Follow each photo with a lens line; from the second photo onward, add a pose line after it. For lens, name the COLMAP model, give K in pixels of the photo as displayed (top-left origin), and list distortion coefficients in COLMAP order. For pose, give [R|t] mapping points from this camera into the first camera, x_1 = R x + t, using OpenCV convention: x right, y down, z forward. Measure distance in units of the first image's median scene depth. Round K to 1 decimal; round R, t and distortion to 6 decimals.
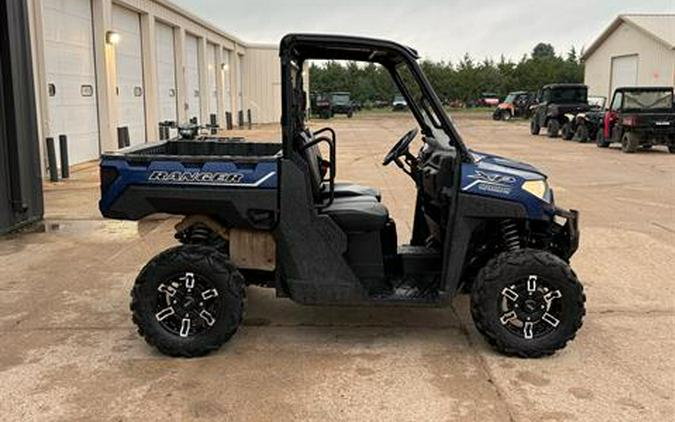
lens RADIAL K [[658.1, 0, 337.5], [0, 658.1, 211.0], [0, 0, 1]] dist [0.007658, -0.009112]
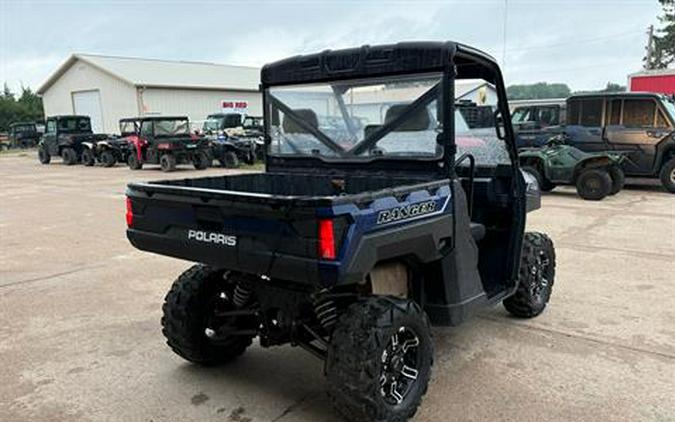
lens RADIAL K [[569.7, 0, 330.0], [0, 569.7, 212.5], [0, 0, 1]] dist [-0.000598, -0.001225]
pose [[0.605630, -0.134304, 0.784331, -0.822452], [0.153125, 0.986903, 0.050753, -0.099872], [-0.780875, 0.089363, 0.618263, 0.602175]]
